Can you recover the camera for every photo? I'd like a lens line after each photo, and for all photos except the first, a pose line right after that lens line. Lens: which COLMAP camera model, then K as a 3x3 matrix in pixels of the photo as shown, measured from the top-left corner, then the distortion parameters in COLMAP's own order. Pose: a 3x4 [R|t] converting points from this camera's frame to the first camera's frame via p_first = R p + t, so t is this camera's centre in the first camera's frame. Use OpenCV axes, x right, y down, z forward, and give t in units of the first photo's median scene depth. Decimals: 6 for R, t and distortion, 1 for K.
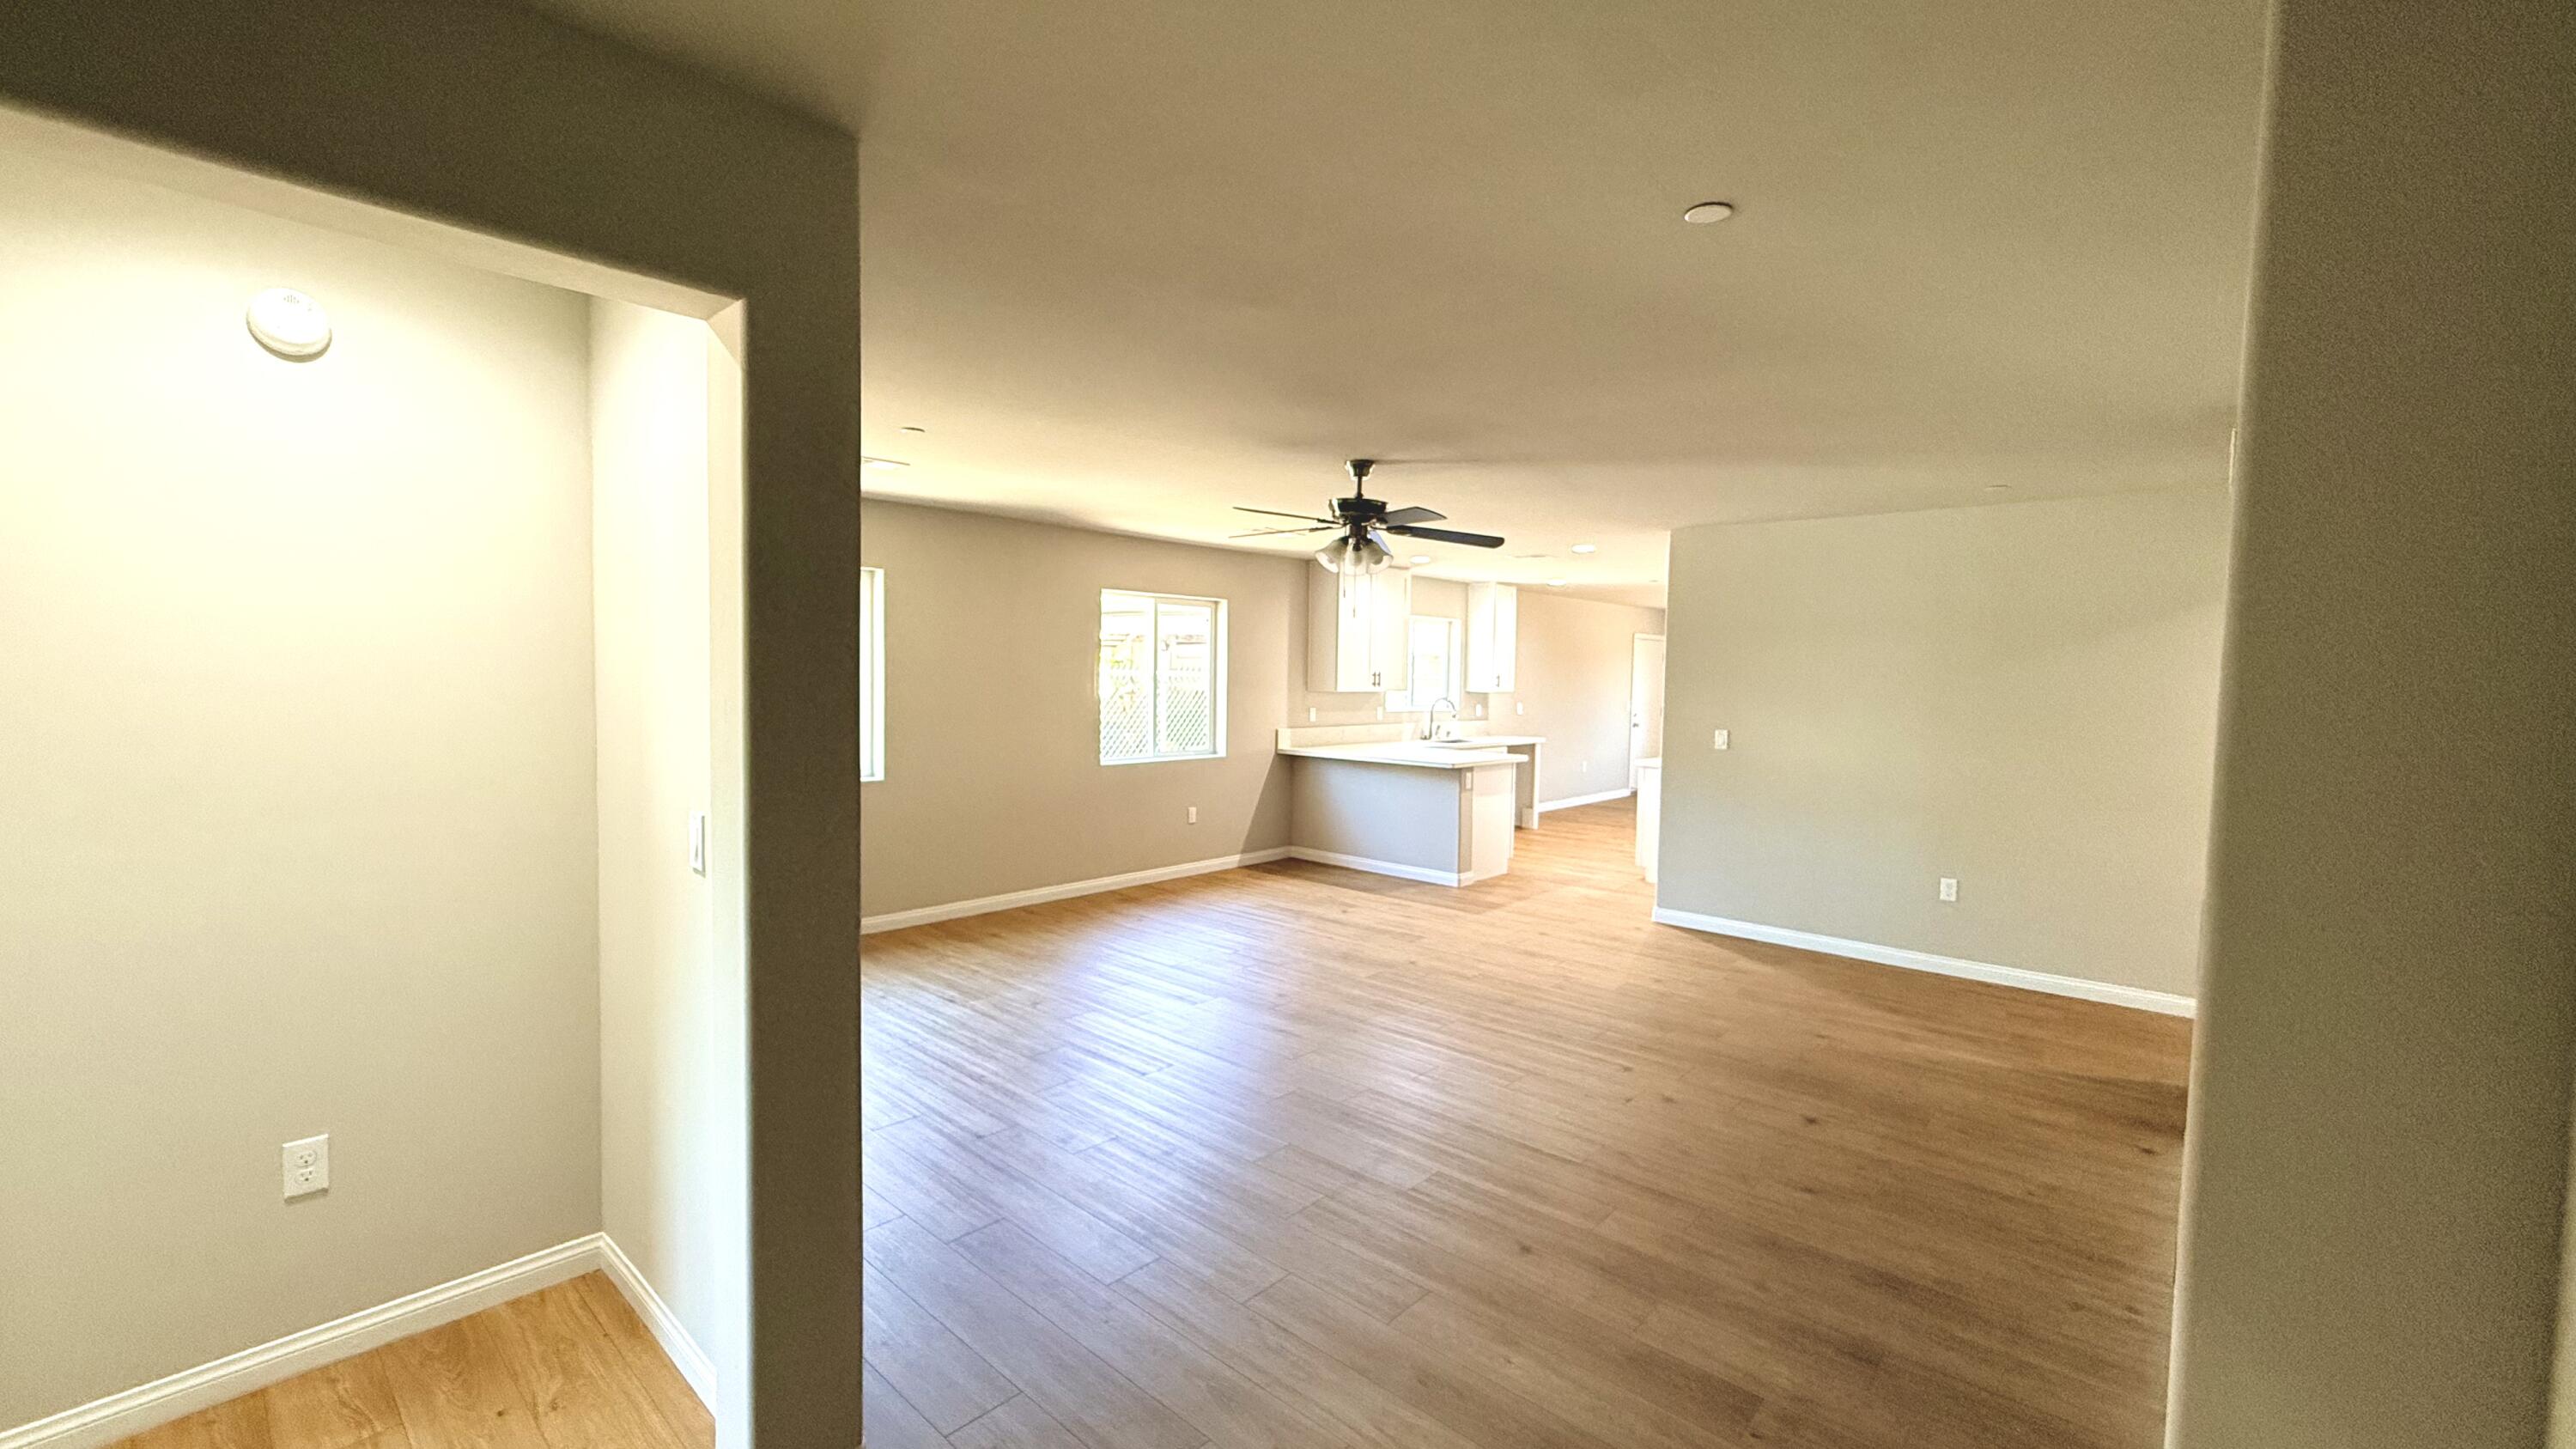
lens RADIAL K [[1035.7, 0, 1281.6], [0, 1035.7, 723.0], [0, 0, 1]] dist [0.001022, 0.000264]
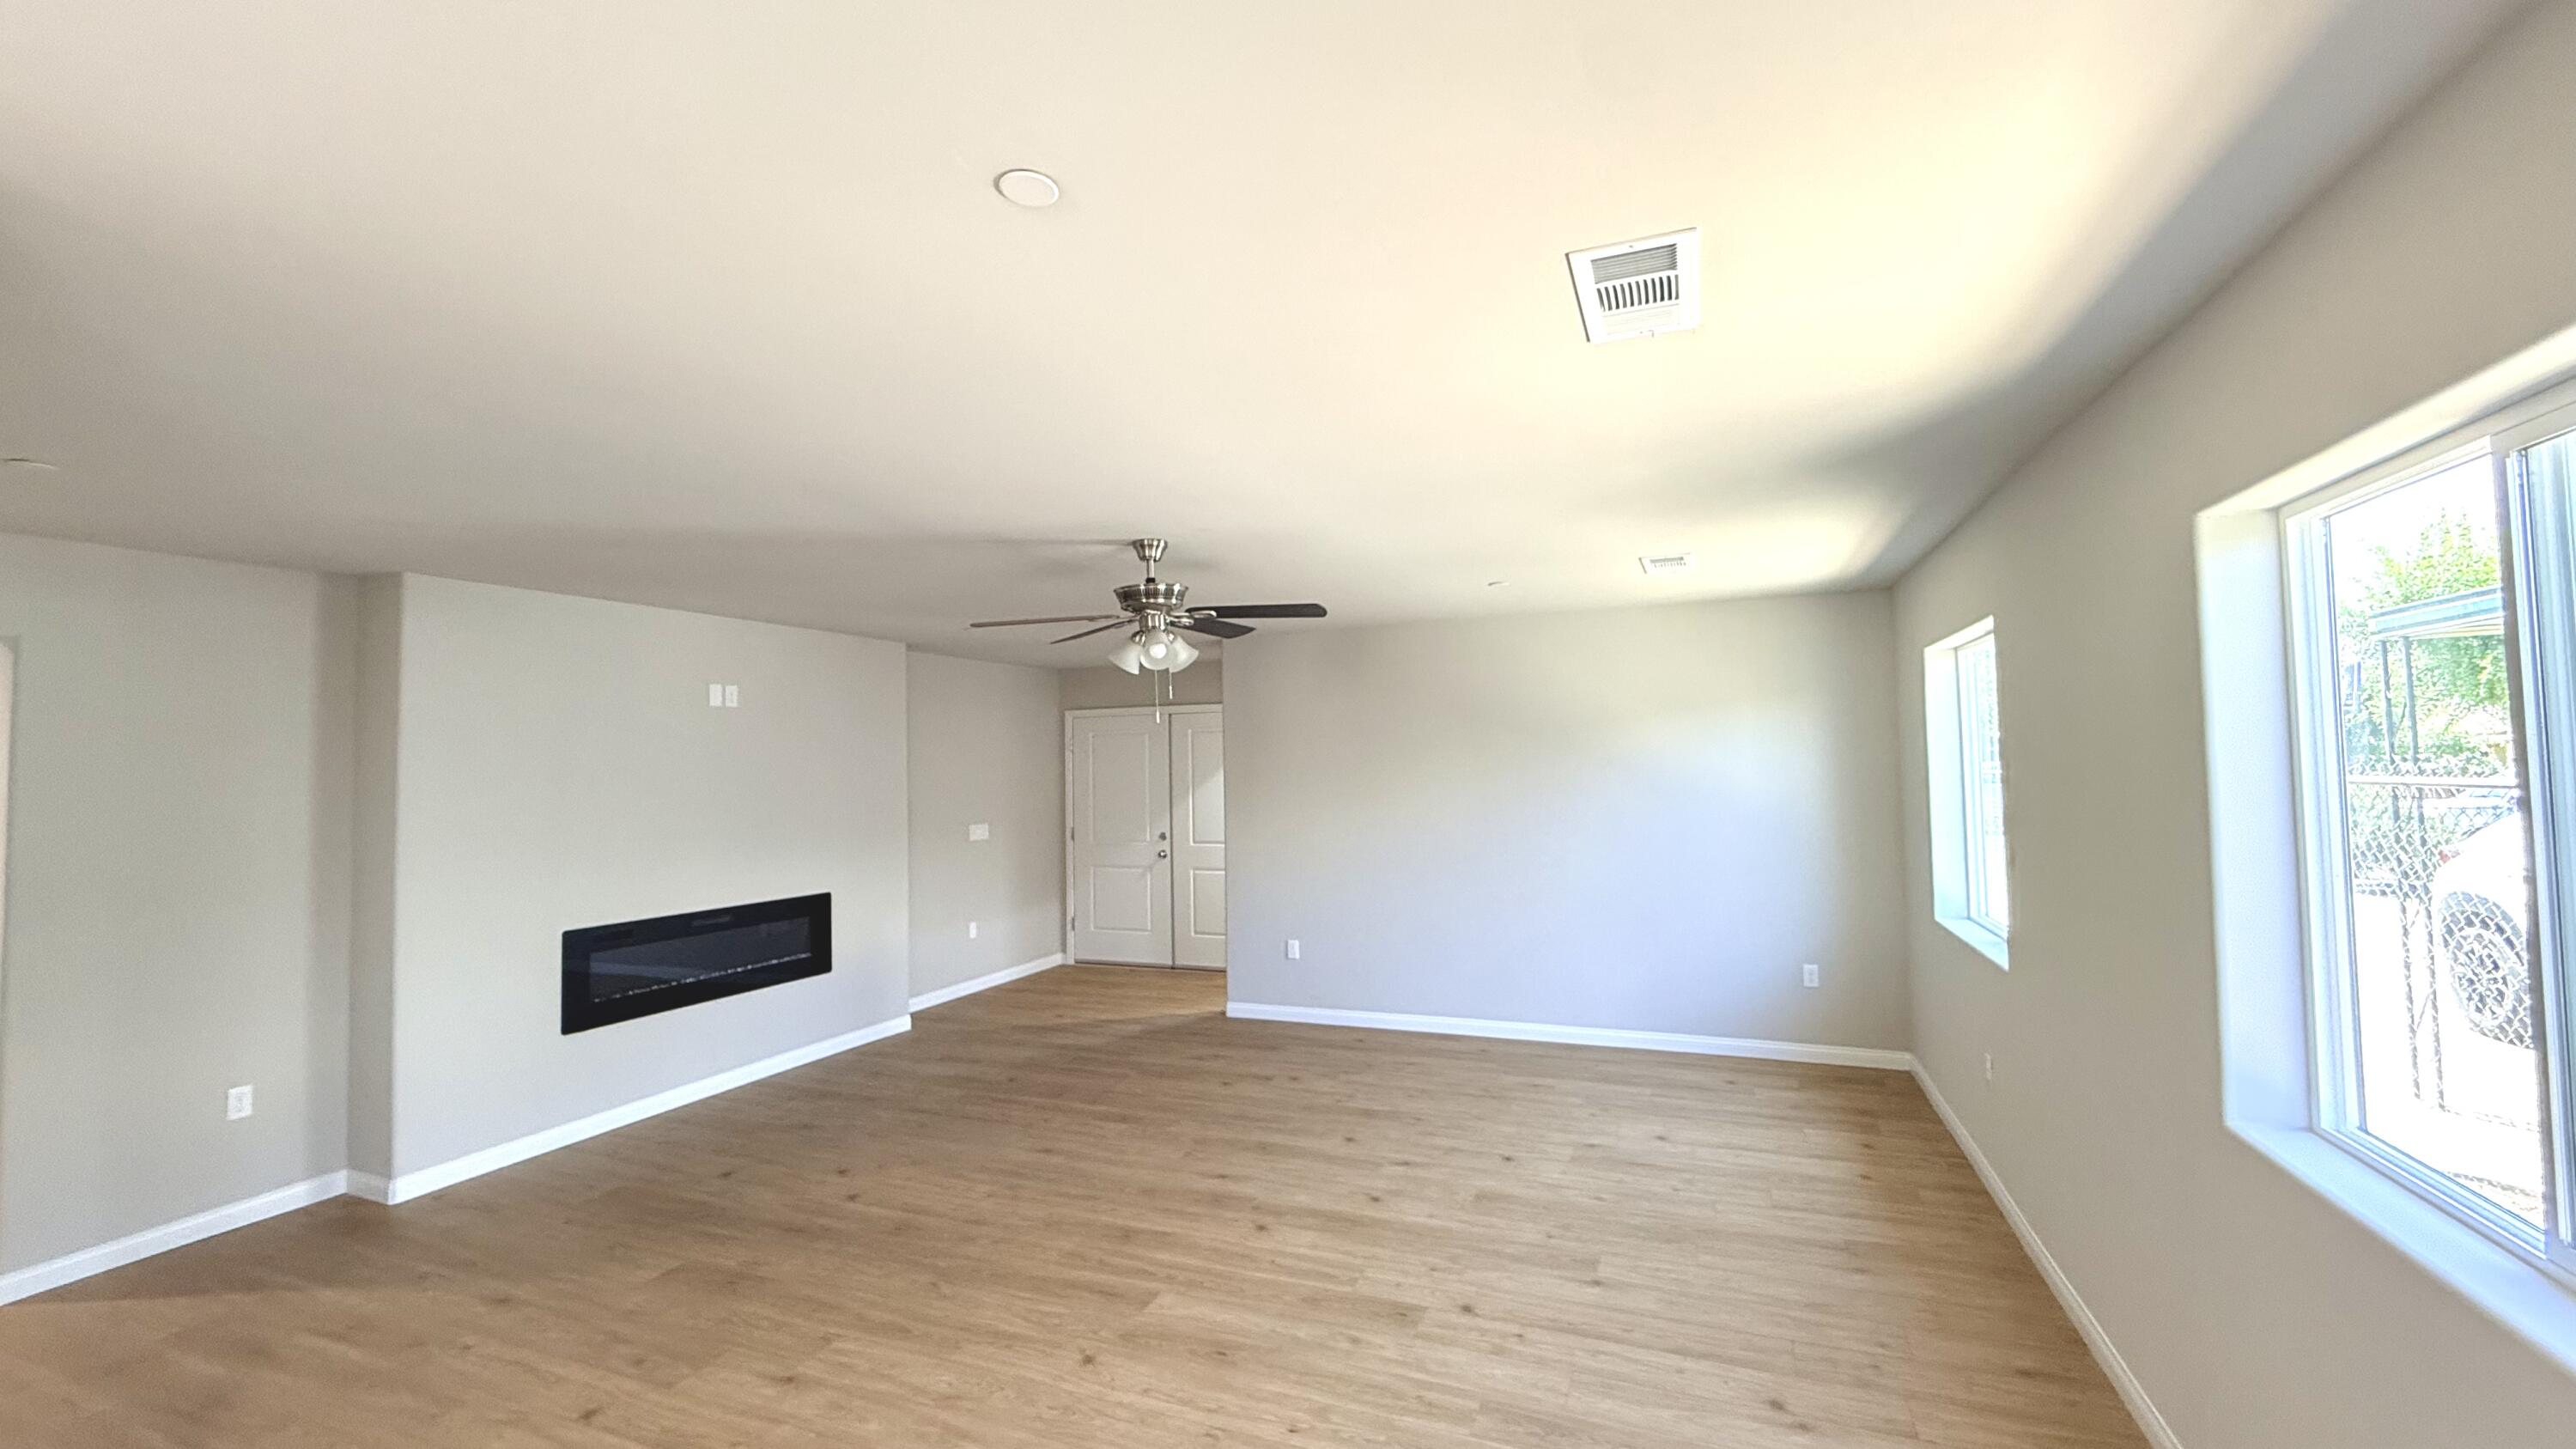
lens RADIAL K [[1035.7, 0, 1281.6], [0, 1035.7, 723.0], [0, 0, 1]] dist [0.001022, 0.000264]
pose [[-0.942296, -0.011396, -0.334588, 0.213432], [-0.011659, 0.999931, -0.001222, -0.085760], [0.334579, 0.002749, -0.942364, 1.539922]]
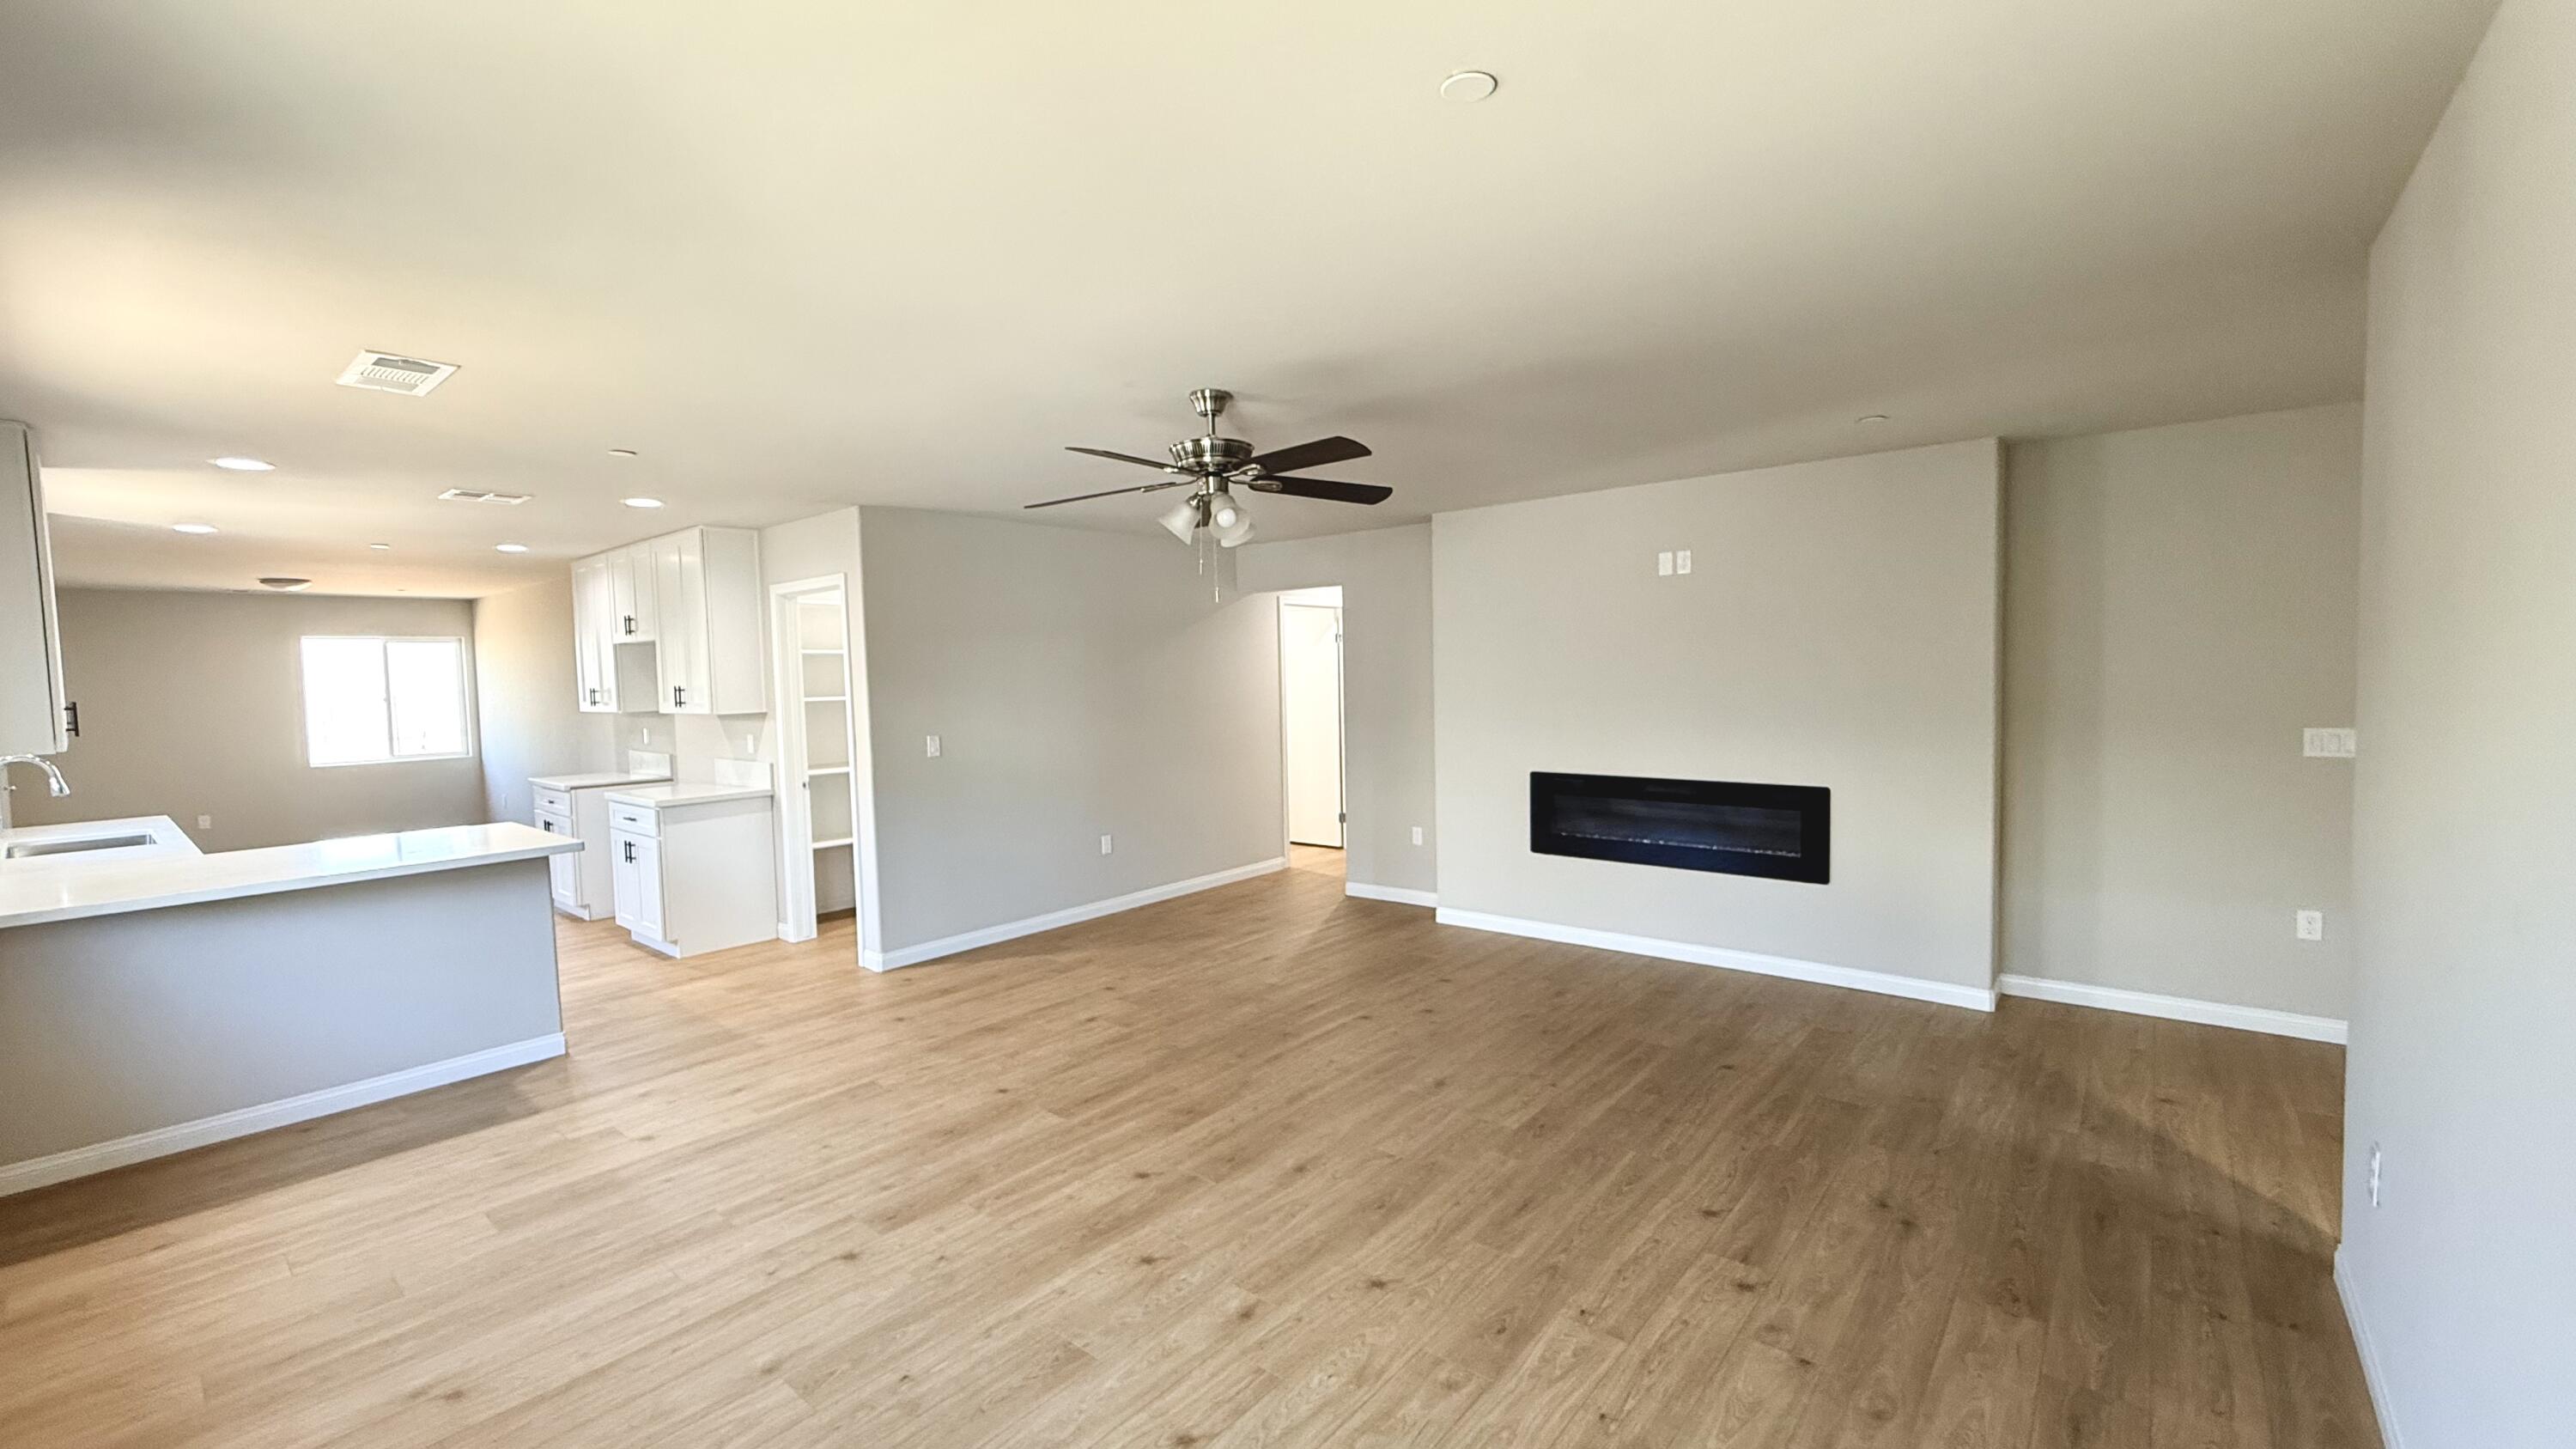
lens RADIAL K [[1035.7, 0, 1281.6], [0, 1035.7, 723.0], [0, 0, 1]] dist [0.001022, 0.000264]
pose [[-0.030832, -0.070066, 0.997066, -0.576094], [0.074807, 0.994581, 0.072205, -0.055337], [-0.996721, 0.076814, -0.025423, 0.823154]]
